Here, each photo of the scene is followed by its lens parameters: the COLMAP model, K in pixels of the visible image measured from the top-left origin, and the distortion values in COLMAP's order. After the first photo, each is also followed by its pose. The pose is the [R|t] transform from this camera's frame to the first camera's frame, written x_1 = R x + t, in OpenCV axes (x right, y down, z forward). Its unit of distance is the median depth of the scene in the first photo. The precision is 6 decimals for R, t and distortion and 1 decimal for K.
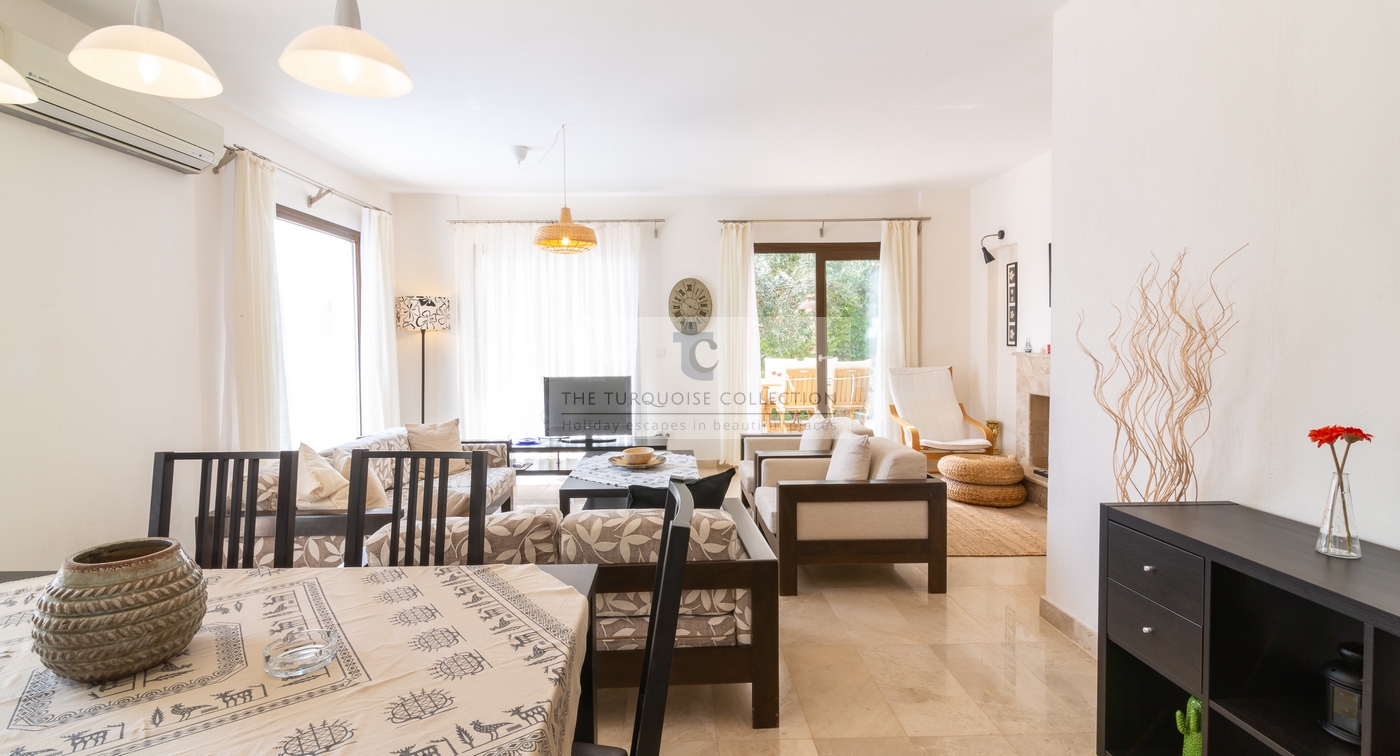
lens RADIAL K [[644.1, 0, 700.7], [0, 644.1, 390.6], [0, 0, 1]] dist [0.011187, -0.000124]
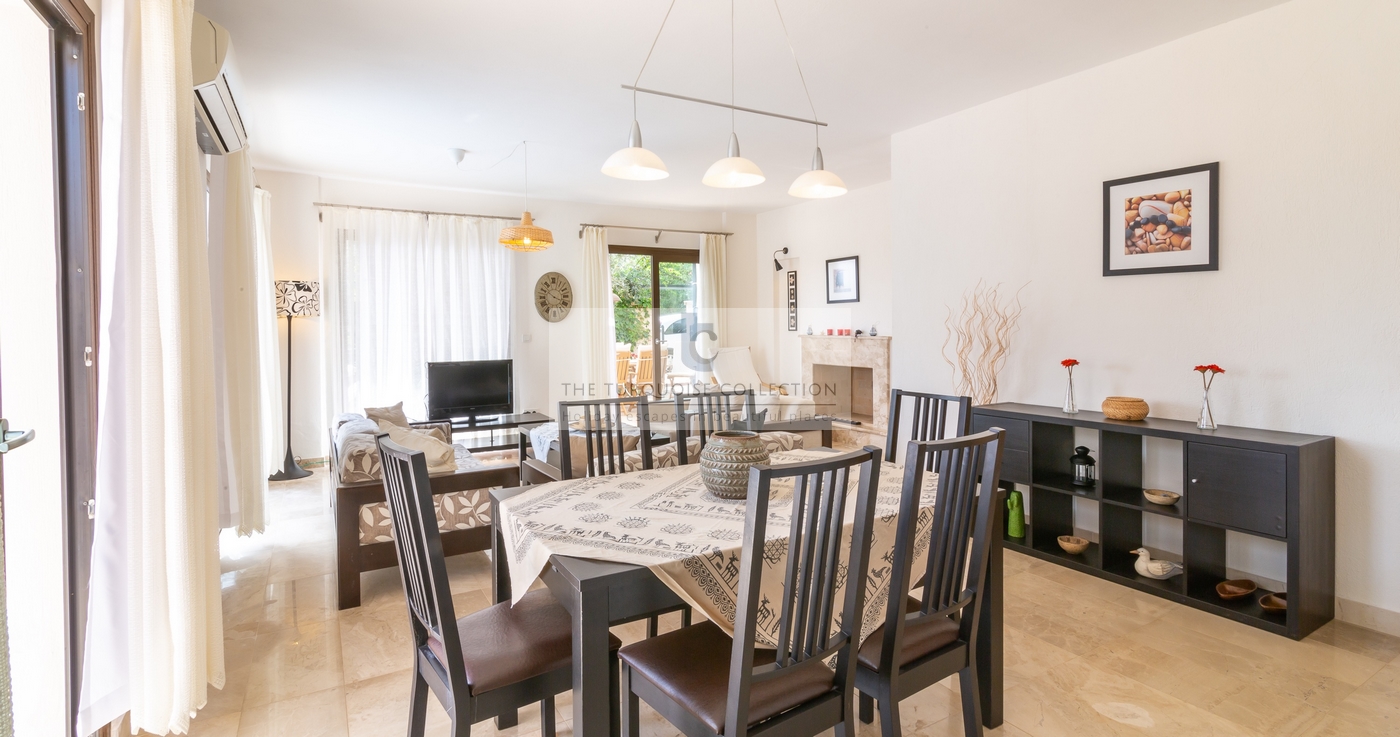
lens RADIAL K [[642.6, 0, 702.7], [0, 642.6, 369.3], [0, 0, 1]] dist [0.001287, 0.000035]
pose [[0.872233, -0.033611, 0.487934, -0.367382], [0.041755, 0.999111, -0.005819, 0.014291], [-0.487305, 0.025449, 0.872861, -0.111952]]
